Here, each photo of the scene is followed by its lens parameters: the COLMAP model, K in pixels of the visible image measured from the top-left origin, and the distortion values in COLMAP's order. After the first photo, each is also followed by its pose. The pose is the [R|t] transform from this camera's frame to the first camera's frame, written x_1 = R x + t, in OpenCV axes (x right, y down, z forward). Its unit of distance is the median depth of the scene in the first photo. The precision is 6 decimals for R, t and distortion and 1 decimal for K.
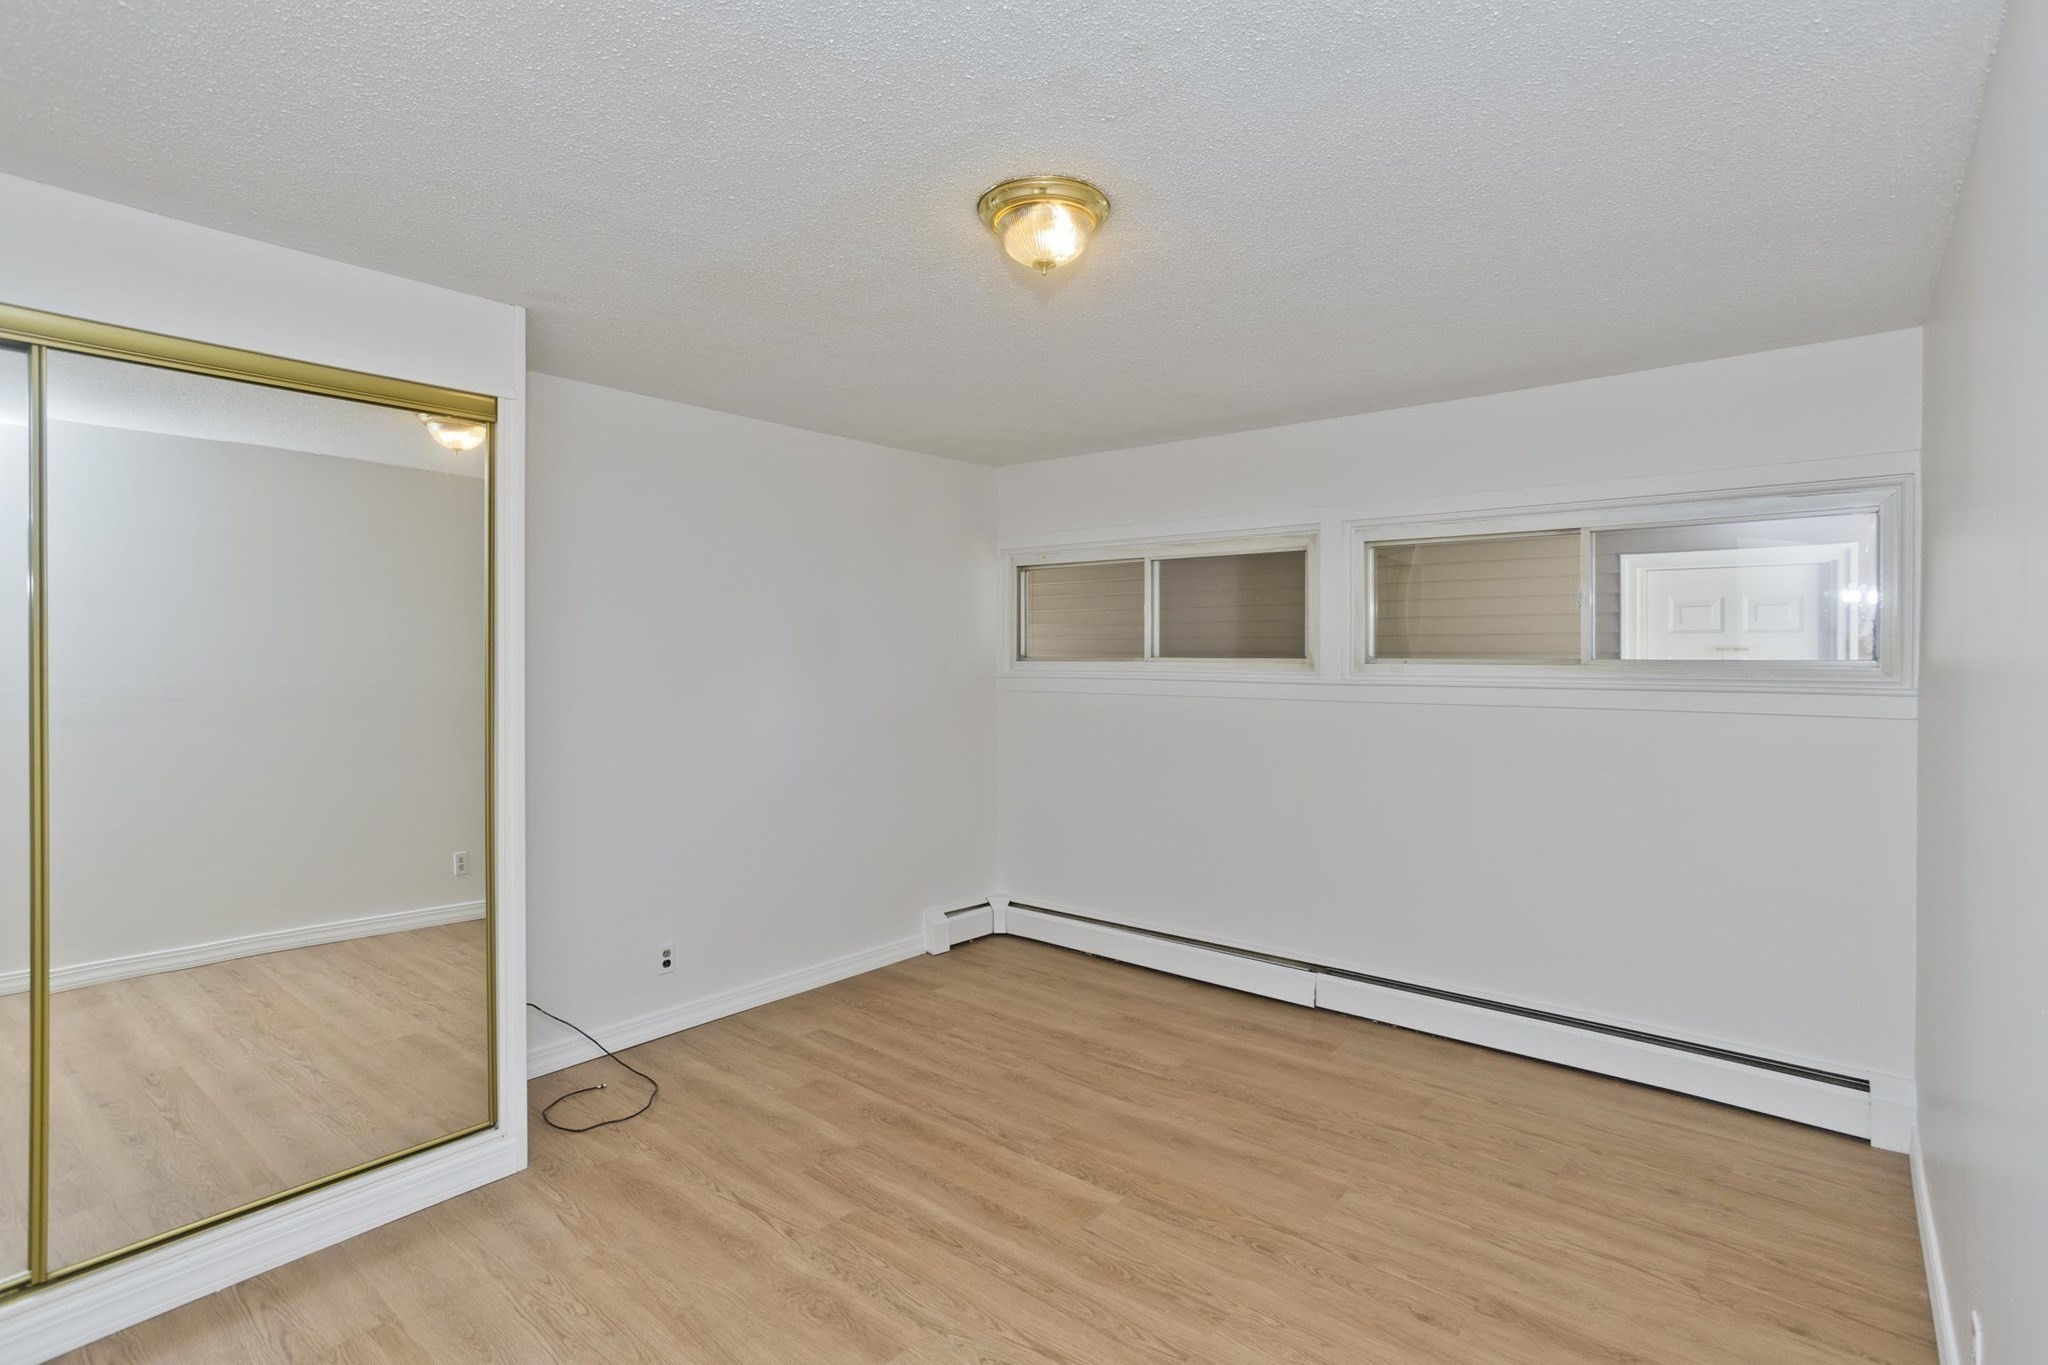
lens RADIAL K [[992.7, 0, 1028.9], [0, 992.7, 670.9], [0, 0, 1]] dist [-0.048950, 0.031447]
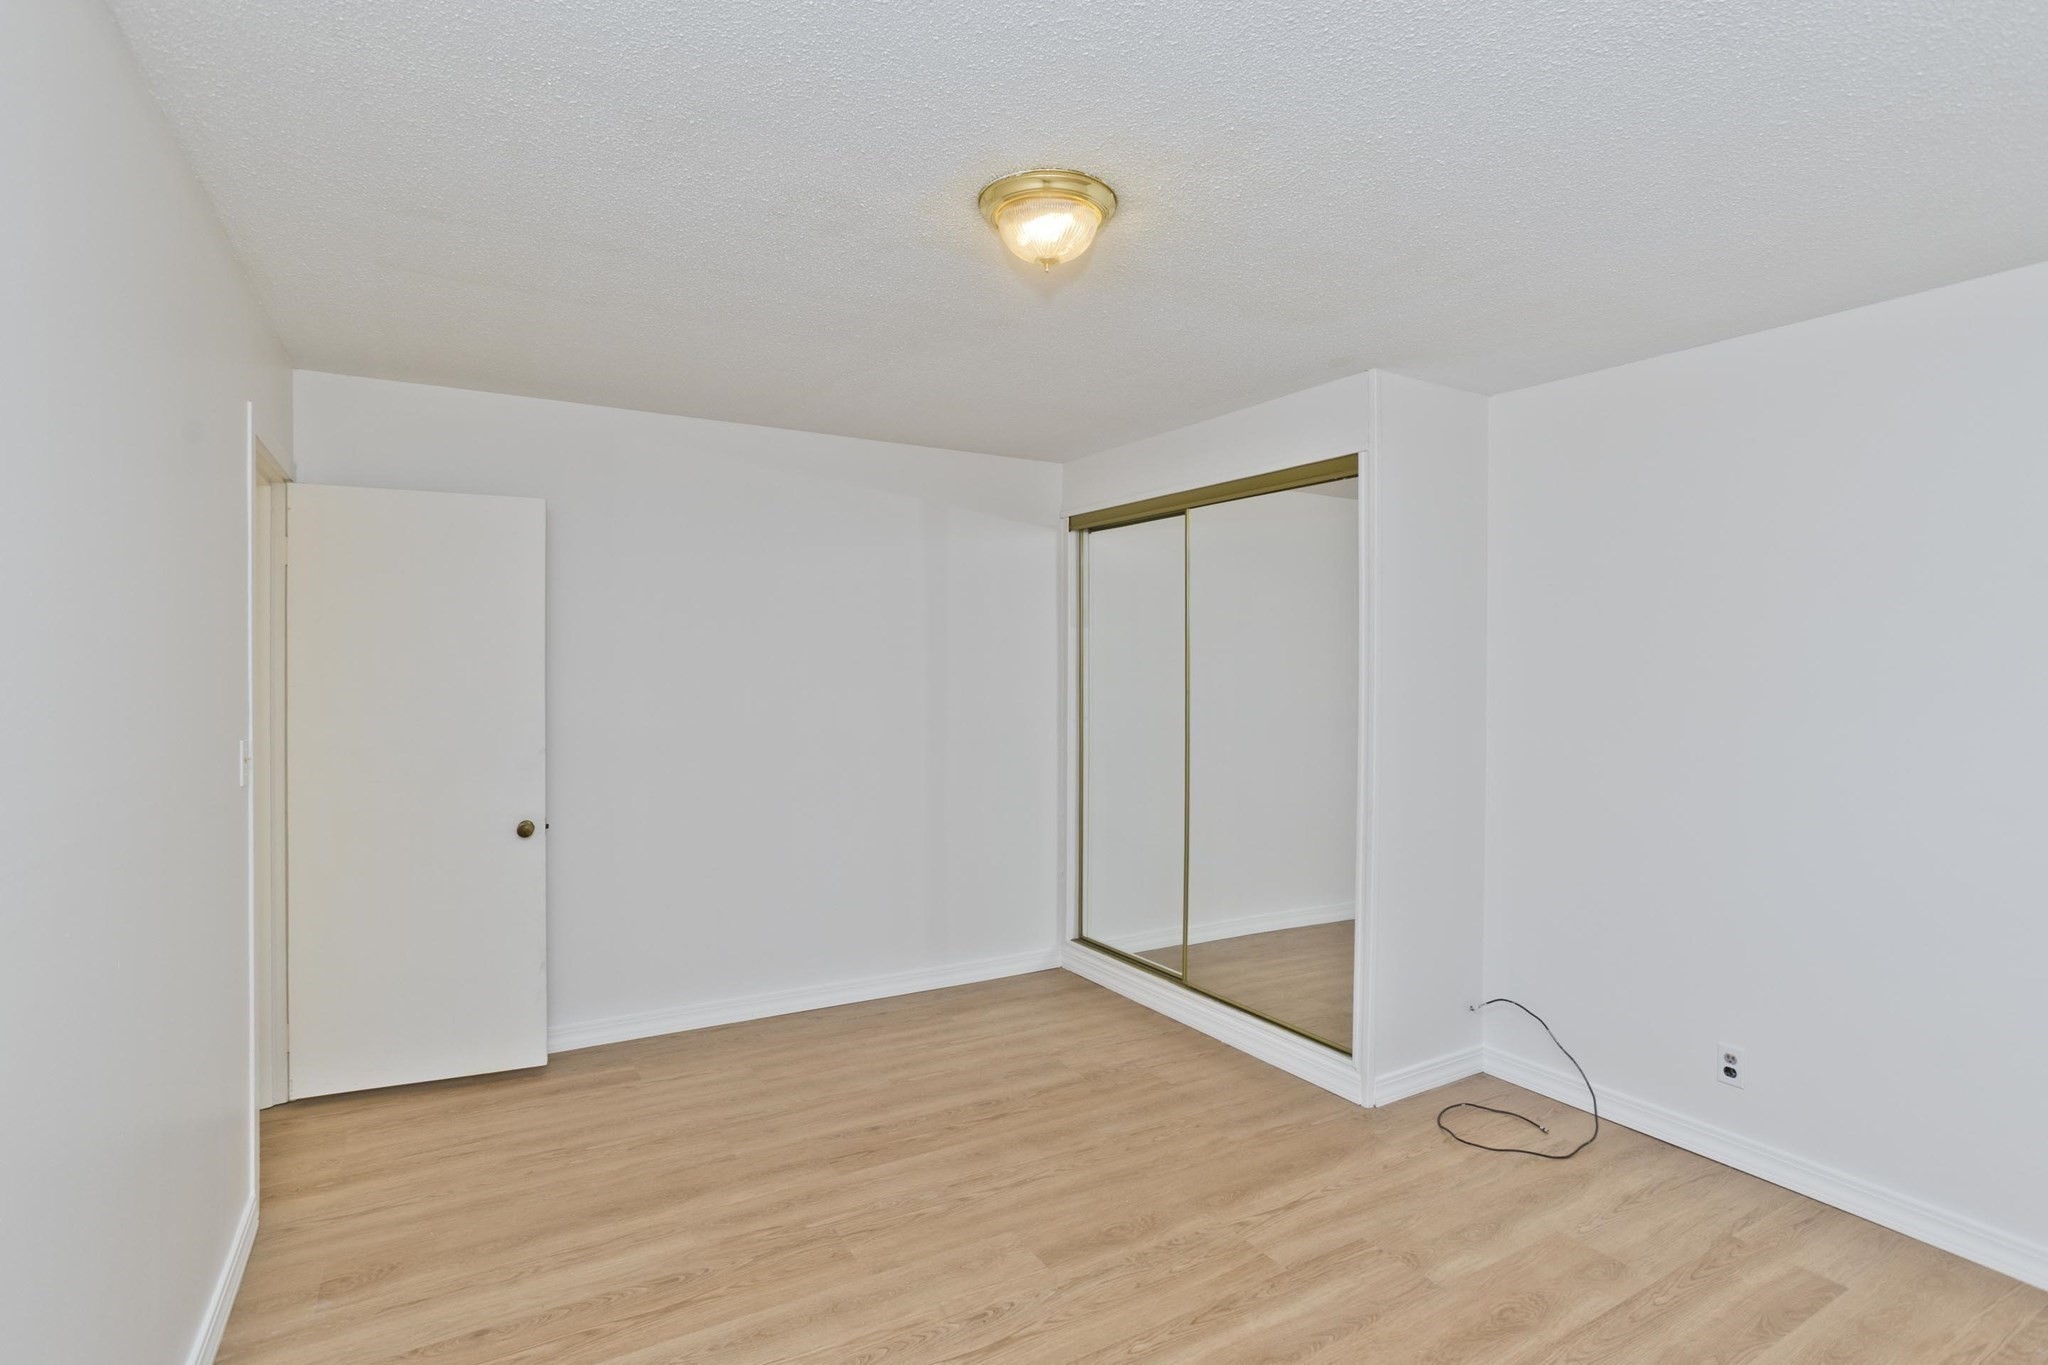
lens RADIAL K [[992.7, 0, 1028.9], [0, 992.7, 670.9], [0, 0, 1]] dist [-0.048950, 0.031447]
pose [[-0.331087, 0.002404, -0.943597, 0.773947], [-0.016958, 0.999820, 0.008497, -0.016652], [0.943448, 0.018815, -0.330987, 1.070927]]
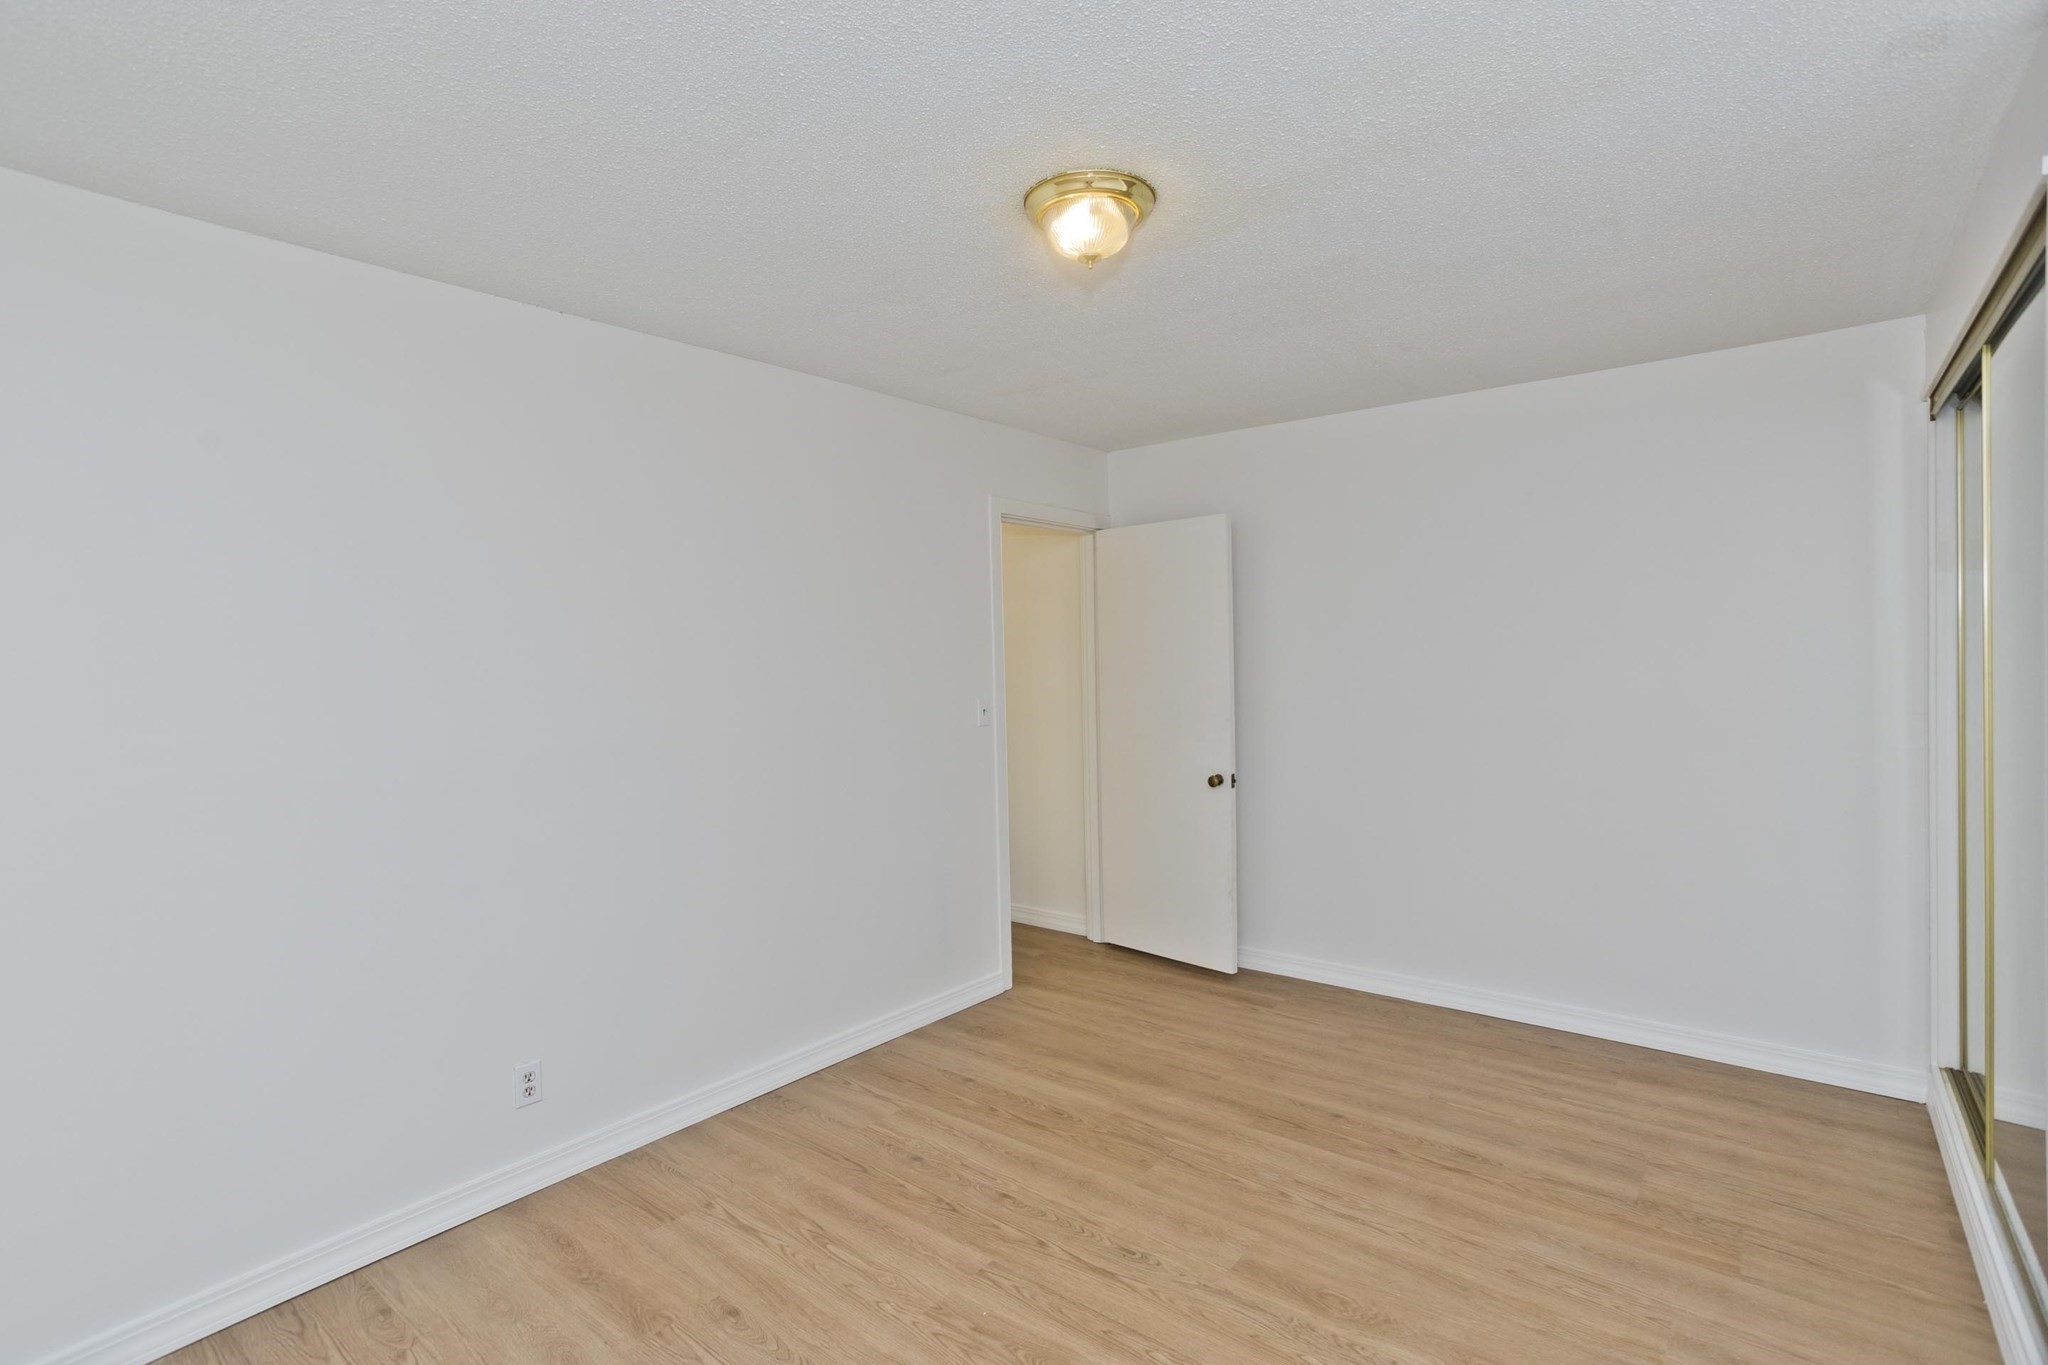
lens RADIAL K [[992.7, 0, 1028.9], [0, 992.7, 670.9], [0, 0, 1]] dist [-0.048950, 0.031447]
pose [[-0.999703, 0.021210, -0.011985, 0.080736], [0.020881, 0.999420, 0.026911, -0.016810], [0.012549, 0.026652, -0.999566, 1.659113]]
